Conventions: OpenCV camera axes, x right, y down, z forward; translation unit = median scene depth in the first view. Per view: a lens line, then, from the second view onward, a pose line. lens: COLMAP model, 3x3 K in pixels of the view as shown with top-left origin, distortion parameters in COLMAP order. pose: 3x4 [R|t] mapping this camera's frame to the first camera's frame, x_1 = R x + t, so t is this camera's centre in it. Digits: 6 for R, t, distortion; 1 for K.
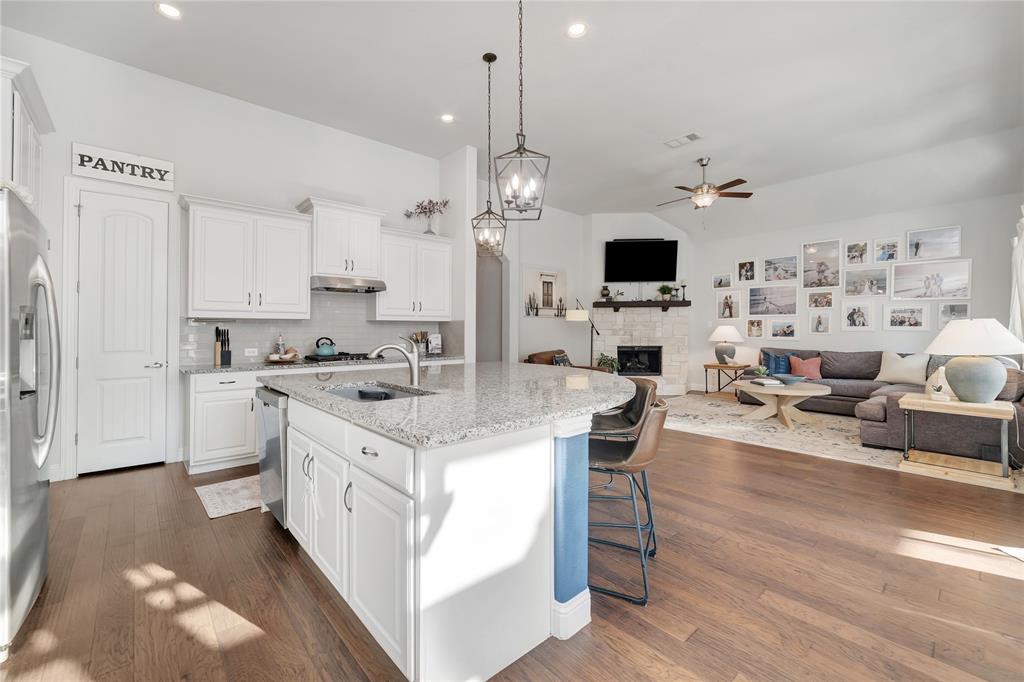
lens RADIAL K [[414.4, 0, 493.6], [0, 414.4, 328.8], [0, 0, 1]] dist [-0.023510, 0.002928]
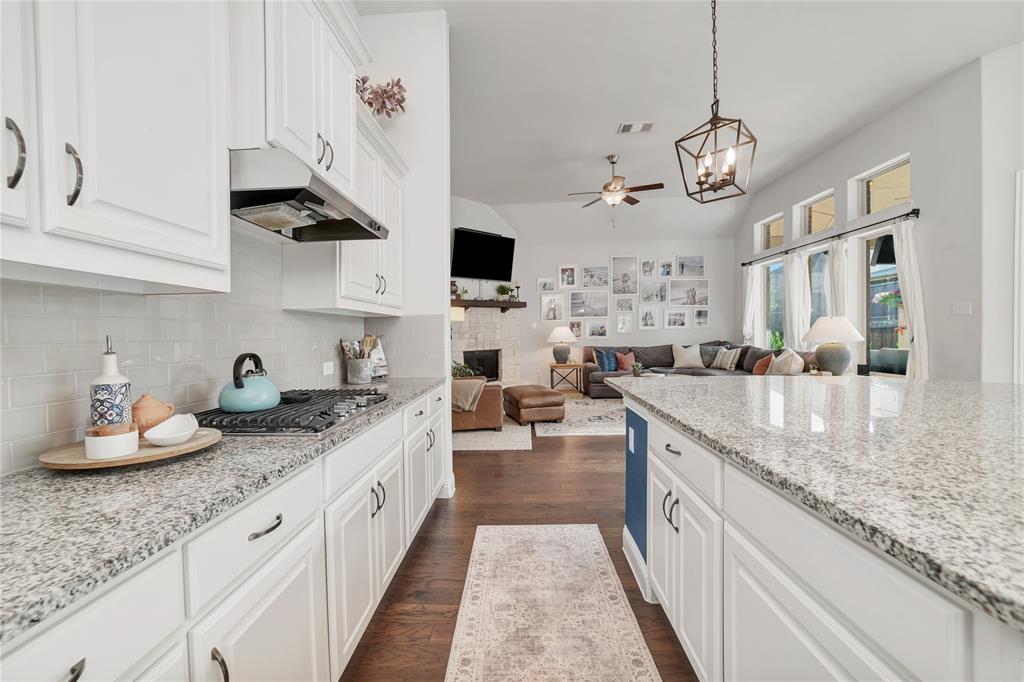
lens RADIAL K [[414.4, 0, 503.9], [0, 414.4, 343.8], [0, 0, 1]] dist [-0.023510, 0.002928]
pose [[0.698611, -0.031973, 0.714787, -0.301324], [0.018257, 0.999472, 0.026864, 0.004796], [-0.715269, -0.005717, 0.698826, 0.374838]]
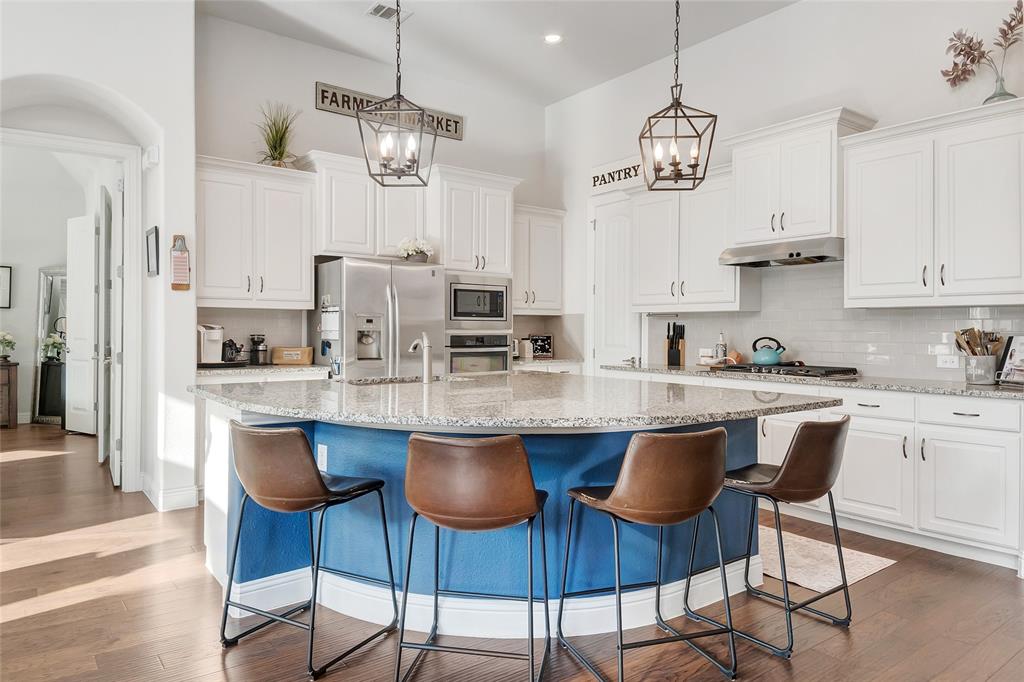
lens RADIAL K [[638.9, 0, 511.6], [0, 638.9, 335.1], [0, 0, 1]] dist [-0.009730, -0.002745]
pose [[-0.060471, 0.015805, -0.998045, 0.384250], [0.004081, 0.999870, 0.015586, 0.000105], [0.998162, -0.003131, -0.060528, 0.391773]]
